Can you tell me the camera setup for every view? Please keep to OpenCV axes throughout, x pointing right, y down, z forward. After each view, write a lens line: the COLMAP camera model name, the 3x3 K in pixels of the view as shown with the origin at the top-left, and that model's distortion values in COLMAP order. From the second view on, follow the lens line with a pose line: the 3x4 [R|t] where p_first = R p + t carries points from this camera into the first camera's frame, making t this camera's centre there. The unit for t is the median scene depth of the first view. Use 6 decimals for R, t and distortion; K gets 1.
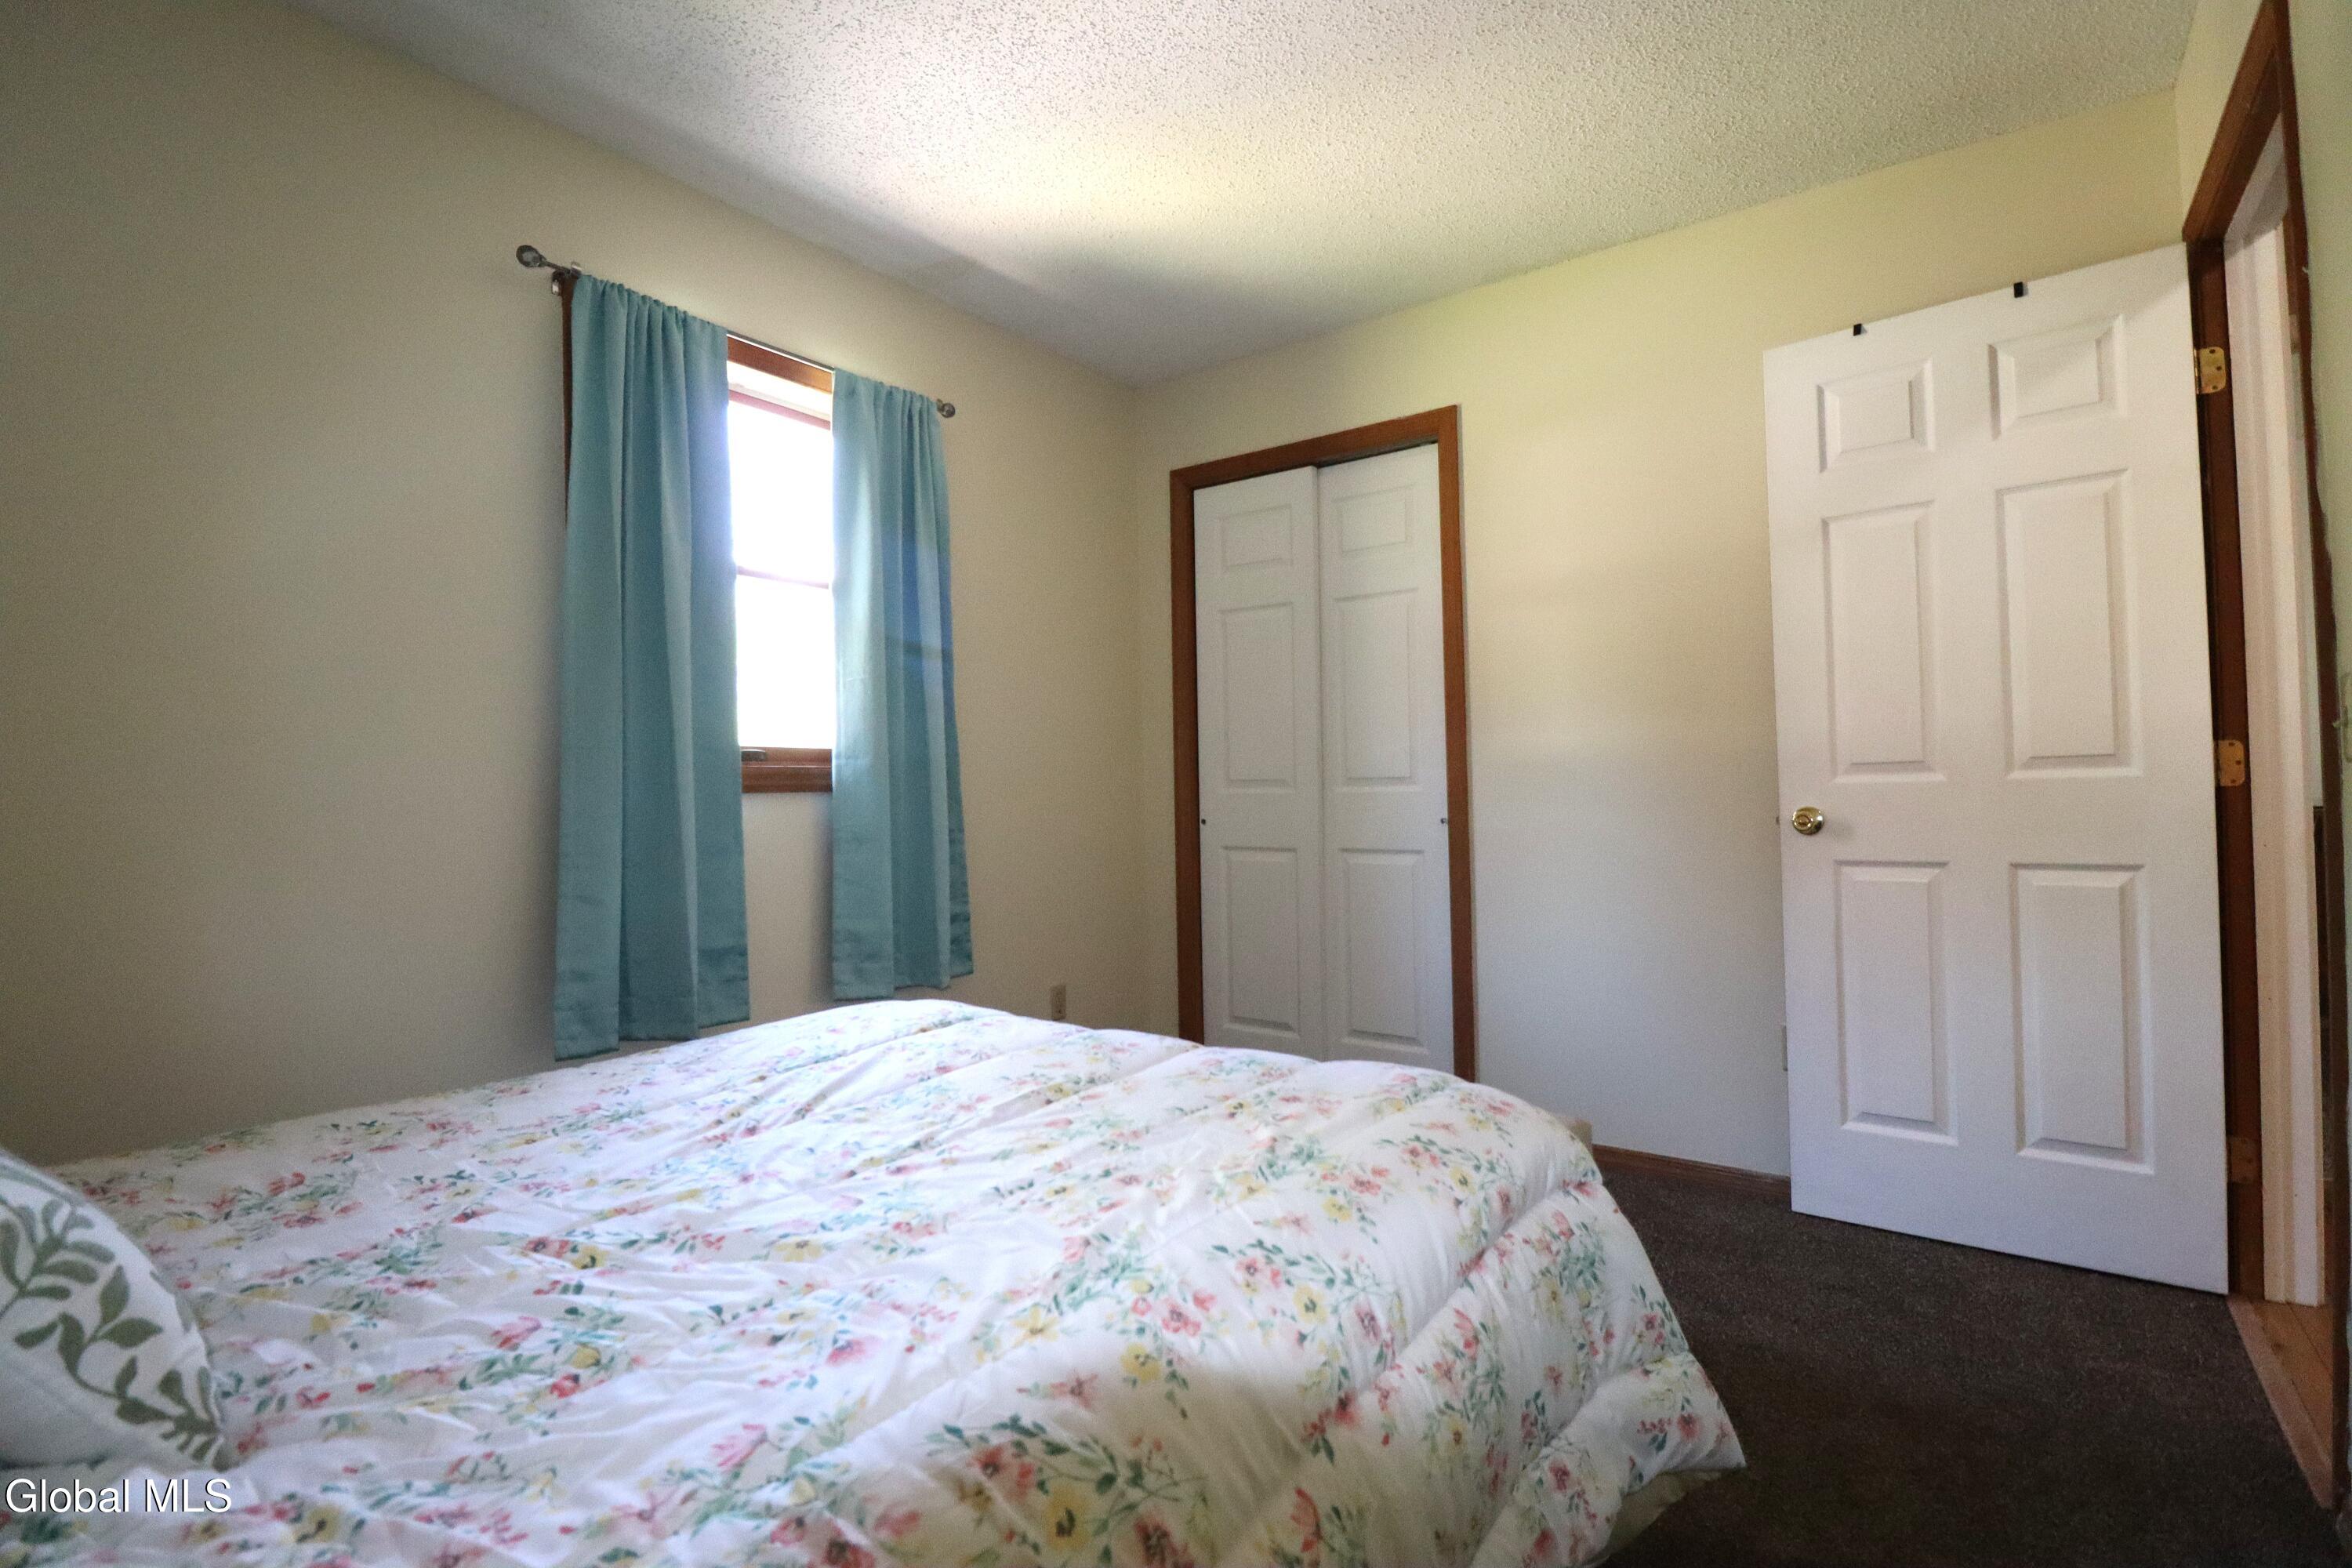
lens RADIAL K [[1090.9, 0, 1178.3], [0, 1090.9, 790.9], [0, 0, 1]] dist [-0.001775, -0.011342]
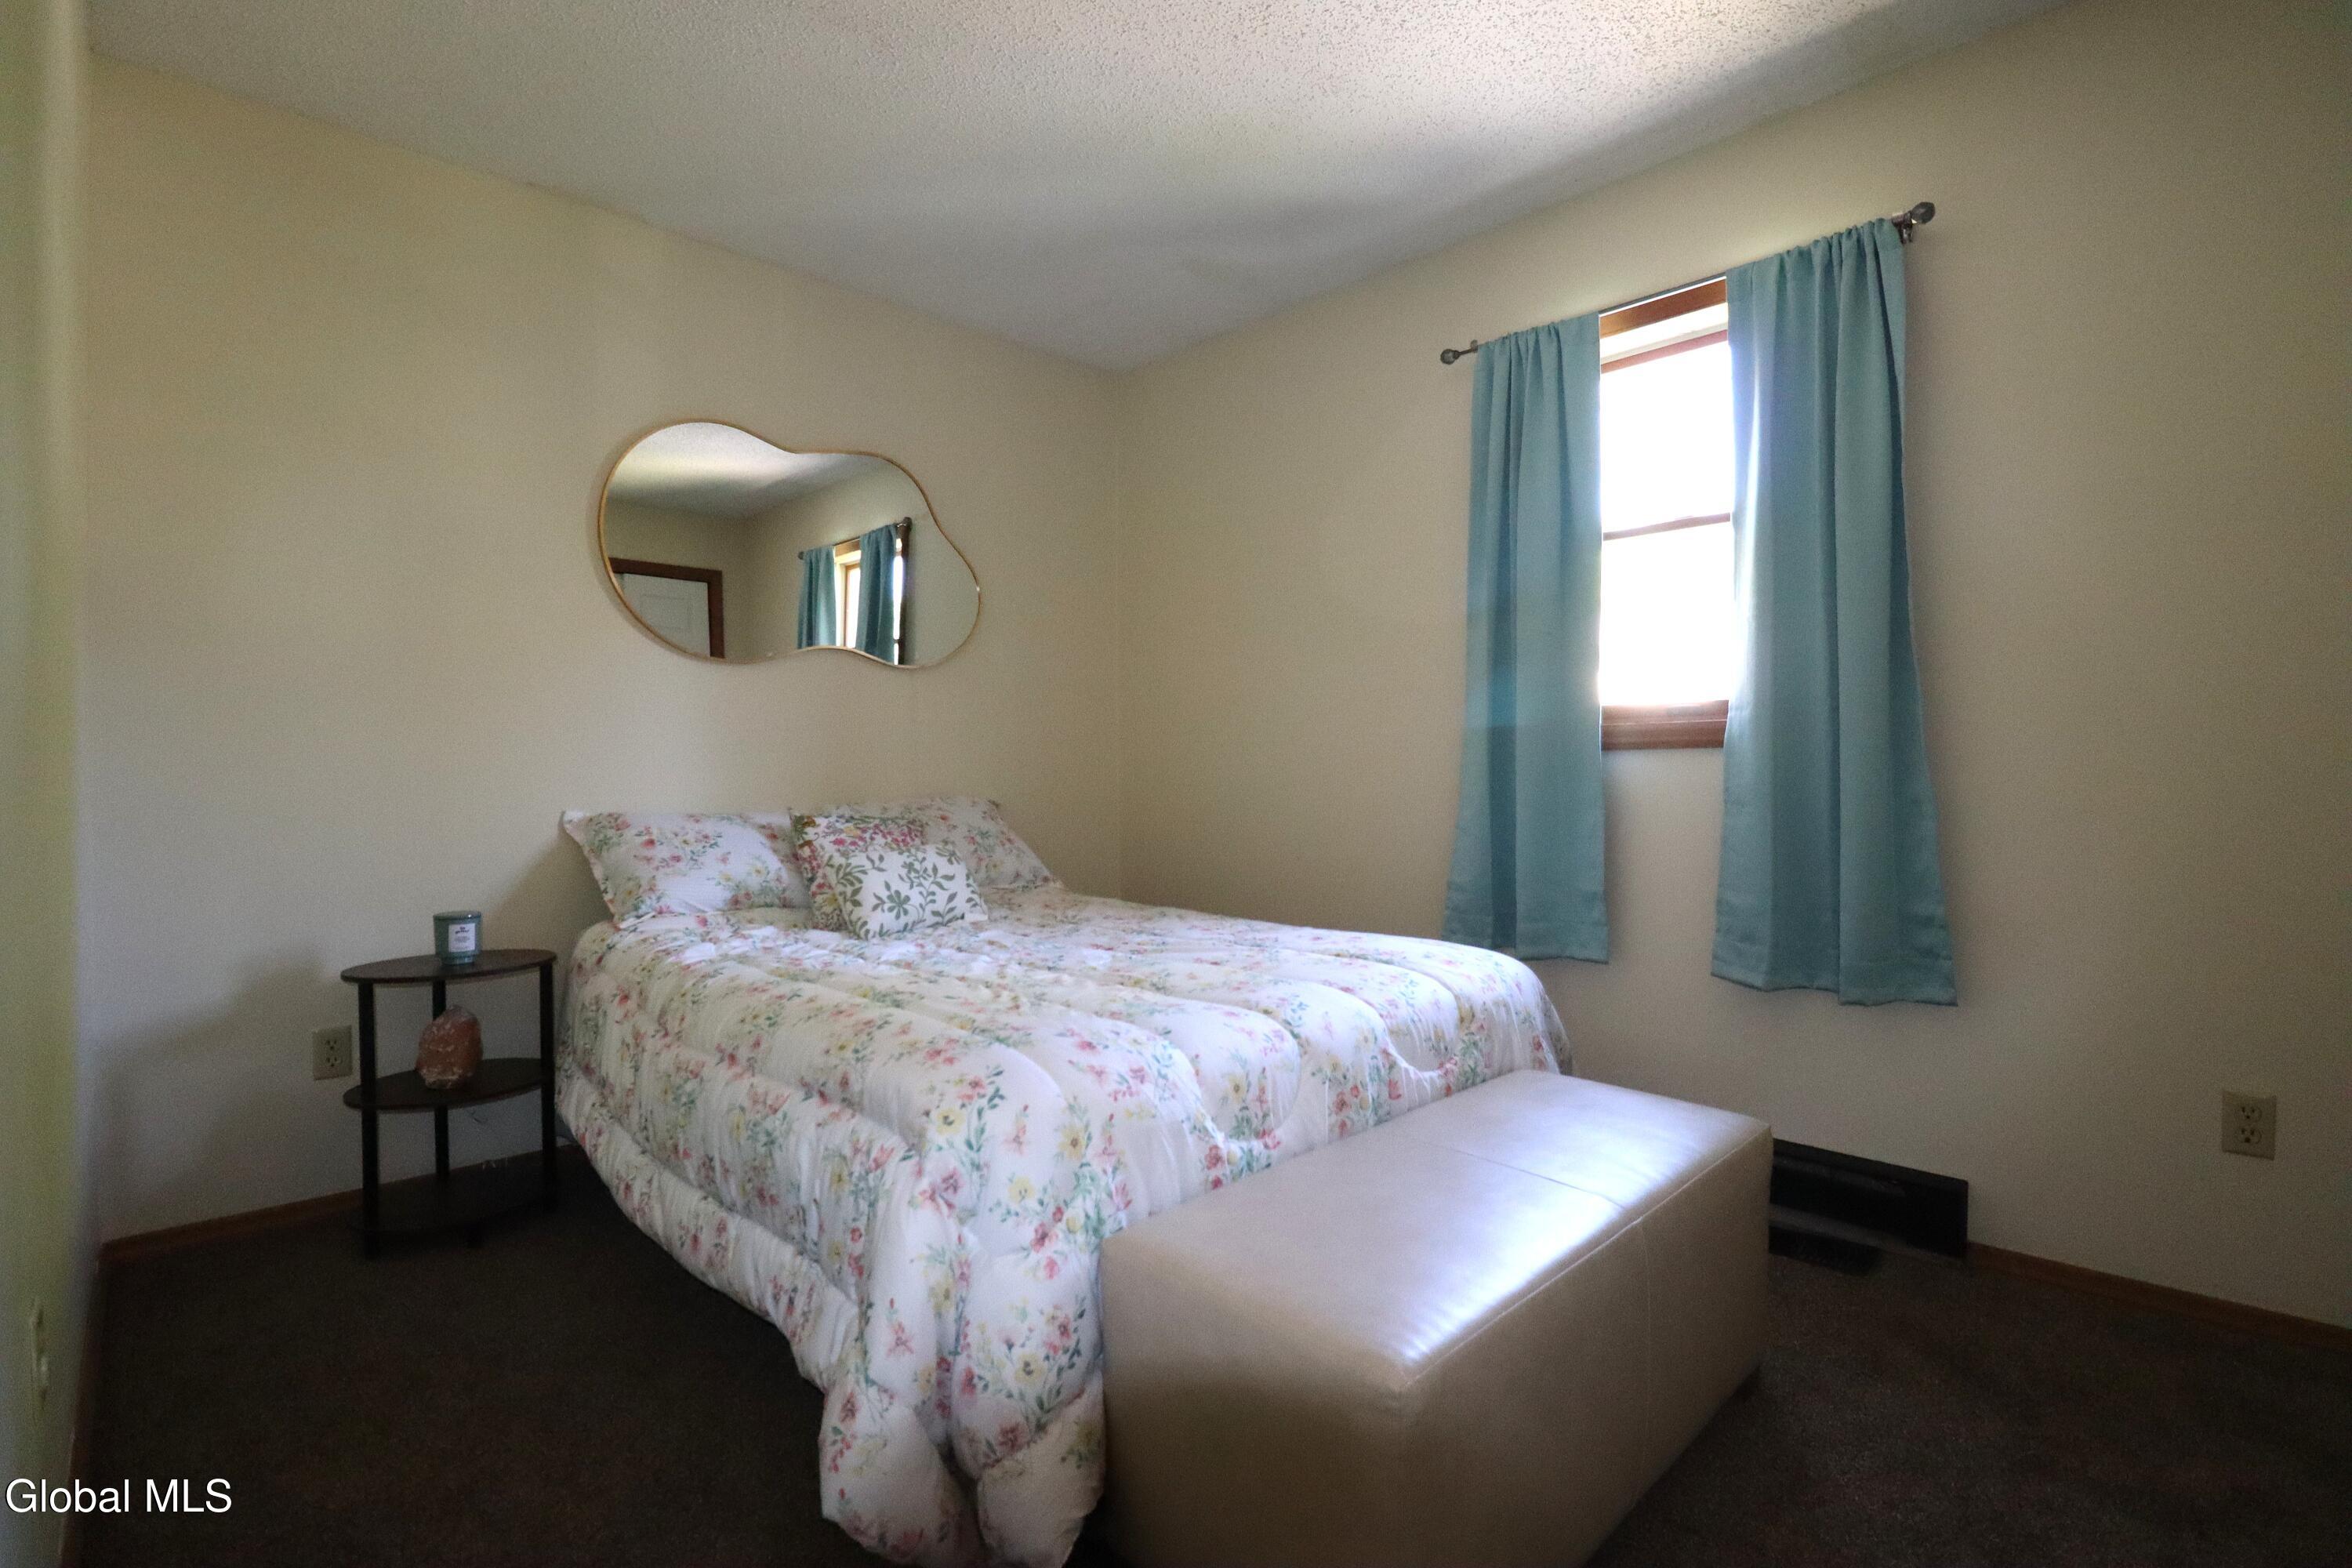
lens RADIAL K [[1090.9, 0, 1180.8], [0, 1090.9, 778.2], [0, 0, 1]] dist [-0.001775, -0.011342]
pose [[-0.160235, 0.017003, -0.986932, 0.647391], [0.011463, 0.999816, 0.015364, 0.008147], [0.987012, -0.008852, -0.160401, 0.707982]]
